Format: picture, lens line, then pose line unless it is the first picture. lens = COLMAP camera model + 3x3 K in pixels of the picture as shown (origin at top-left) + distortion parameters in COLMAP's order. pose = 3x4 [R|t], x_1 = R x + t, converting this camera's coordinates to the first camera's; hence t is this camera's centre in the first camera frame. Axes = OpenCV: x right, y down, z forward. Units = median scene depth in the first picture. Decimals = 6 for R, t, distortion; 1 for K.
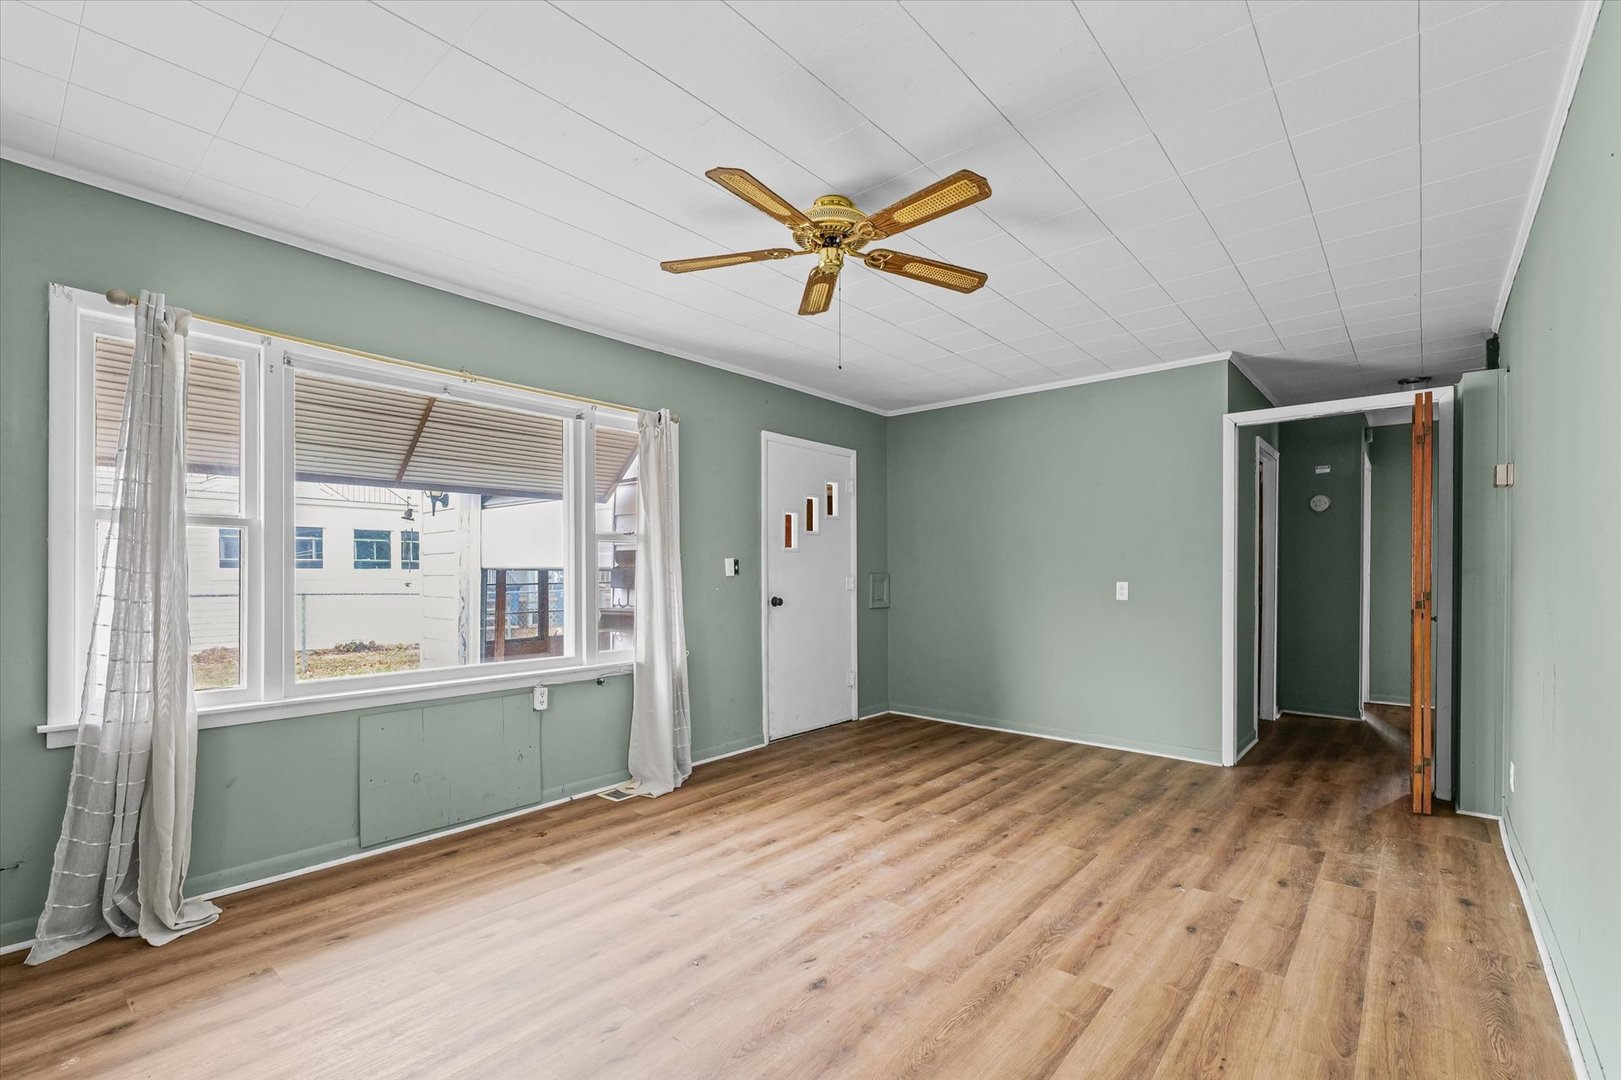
lens RADIAL K [[698.7, 0, 819.6], [0, 698.7, 570.0], [0, 0, 1]] dist [0.004906, -0.001312]
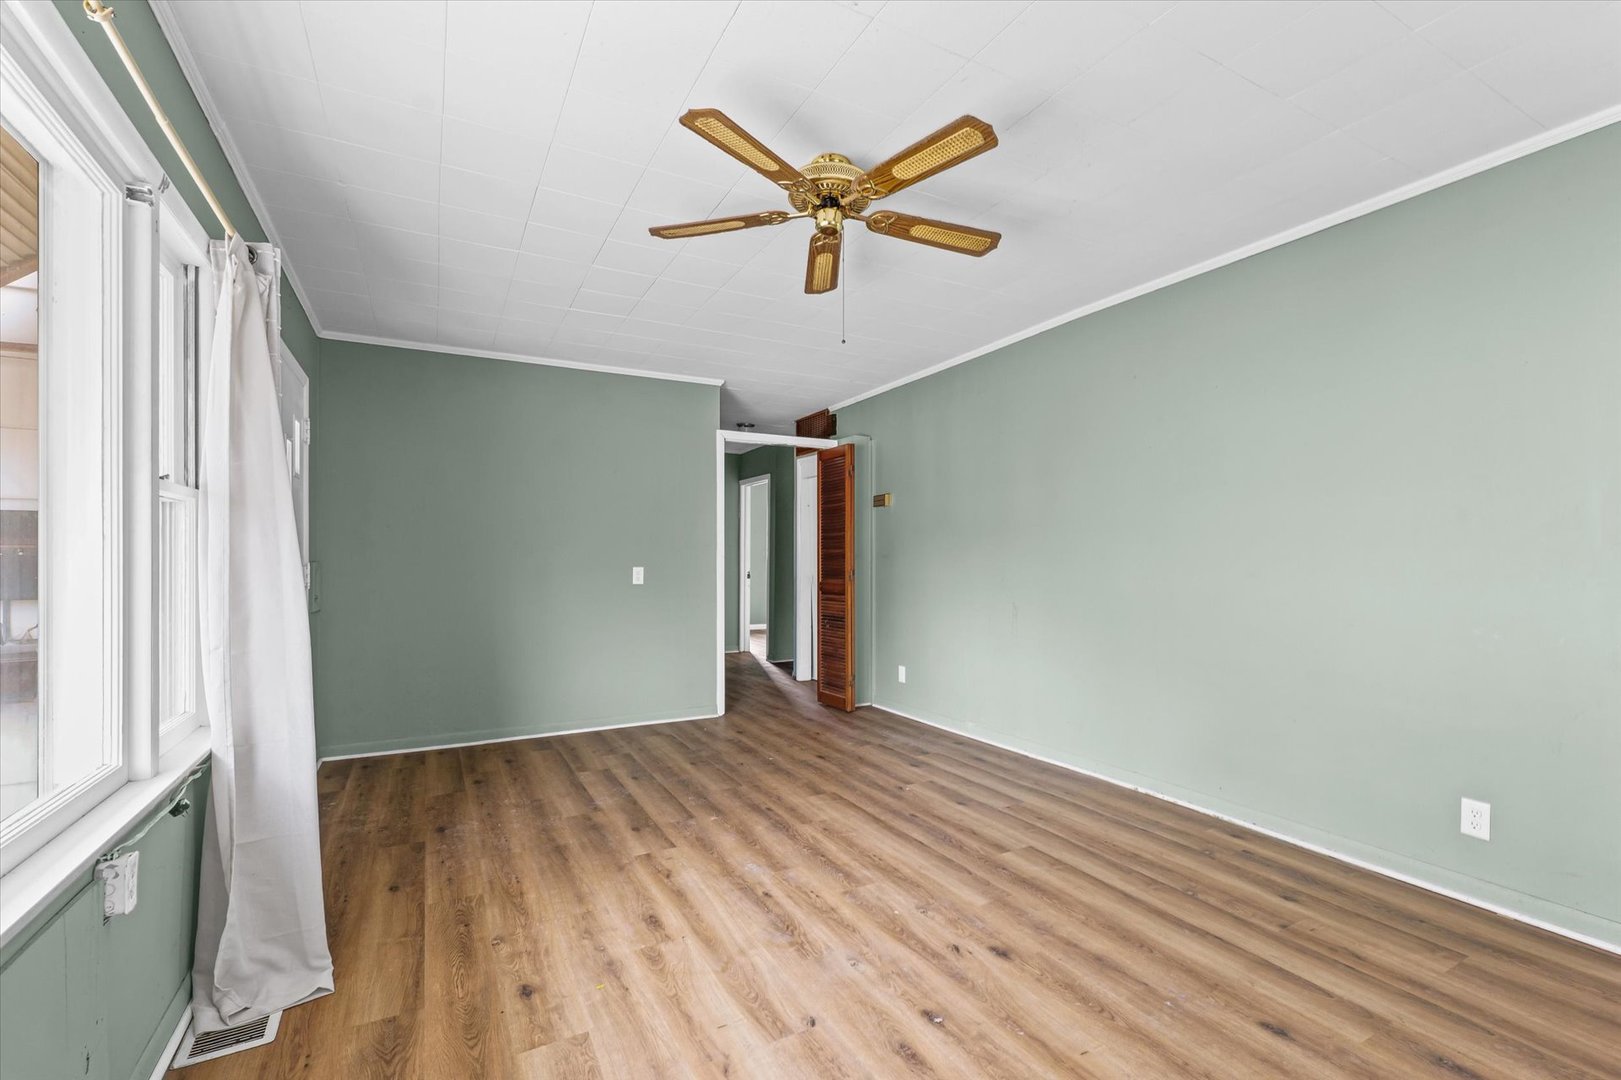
lens RADIAL K [[698.7, 0, 790.9], [0, 698.7, 558.8], [0, 0, 1]] dist [0.004906, -0.001312]
pose [[0.382276, -0.002382, 0.924045, -0.720315], [0.001931, 0.999997, 0.001779, 0.003165], [-0.924046, 0.001105, 0.382279, 0.593557]]
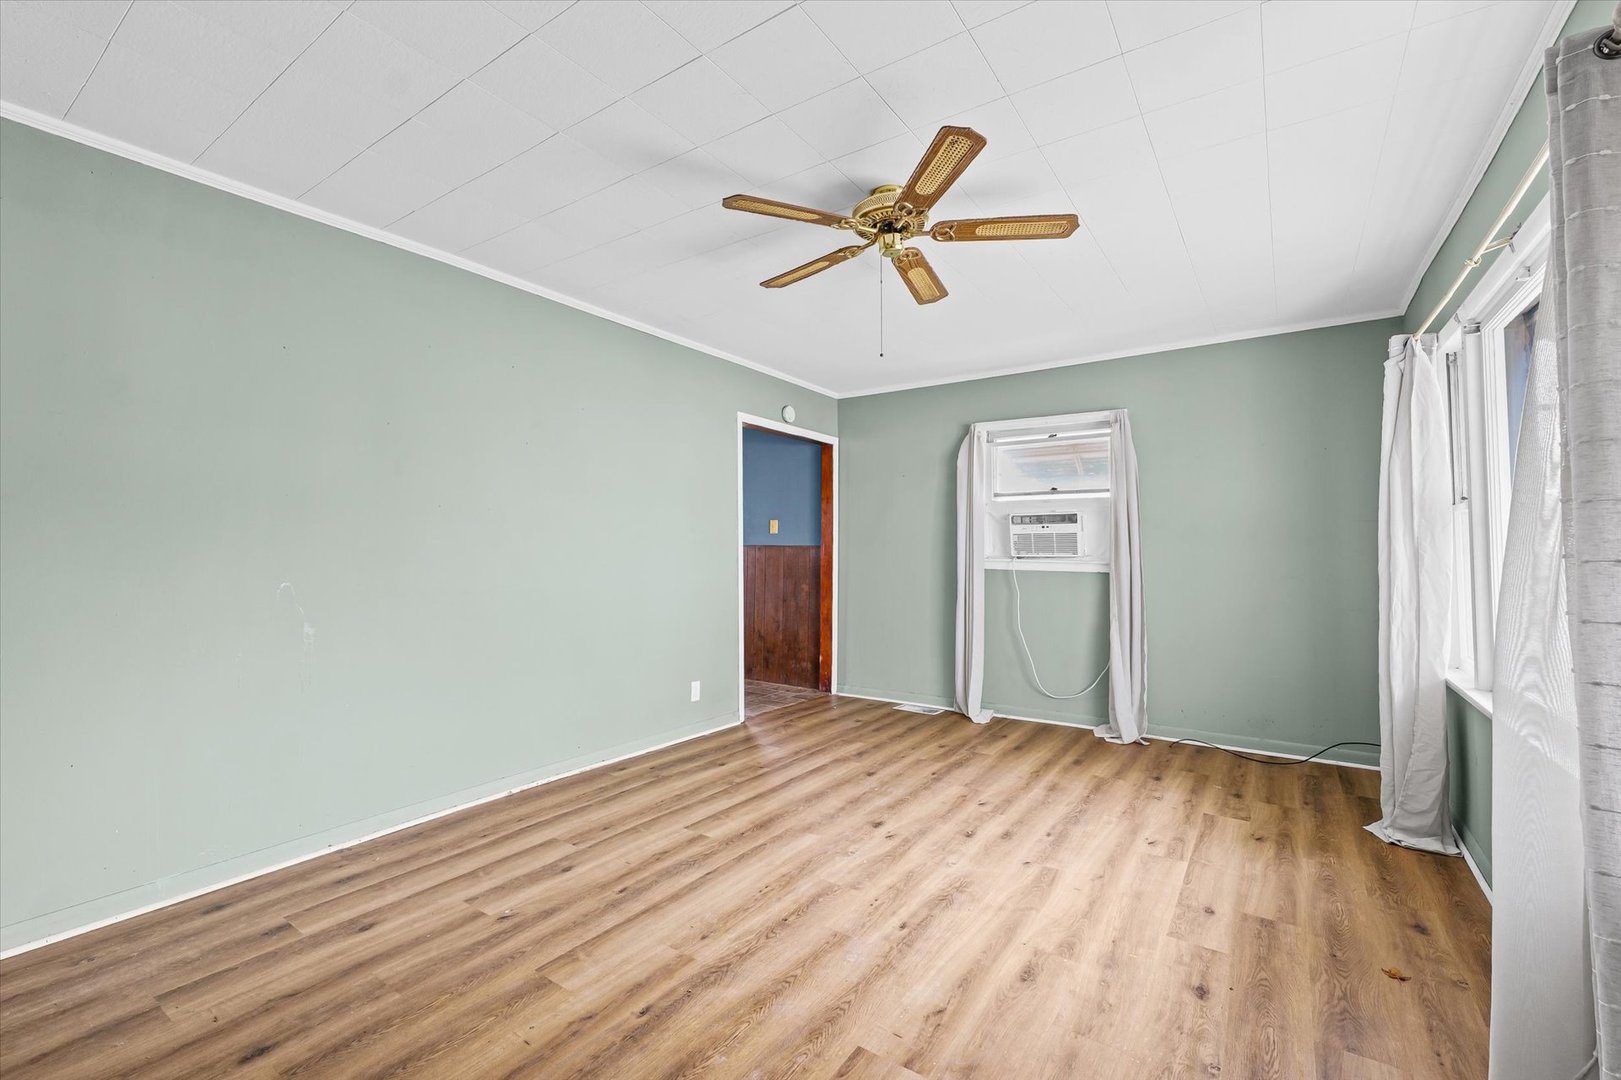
lens RADIAL K [[698.7, 0, 815.8], [0, 698.7, 522.5], [0, 0, 1]] dist [0.004906, -0.001312]
pose [[-0.994138, -0.007177, -0.107884, 0.199051], [-0.003049, 0.999259, -0.038380, -0.000889], [0.108079, -0.037826, -0.993422, 1.674295]]
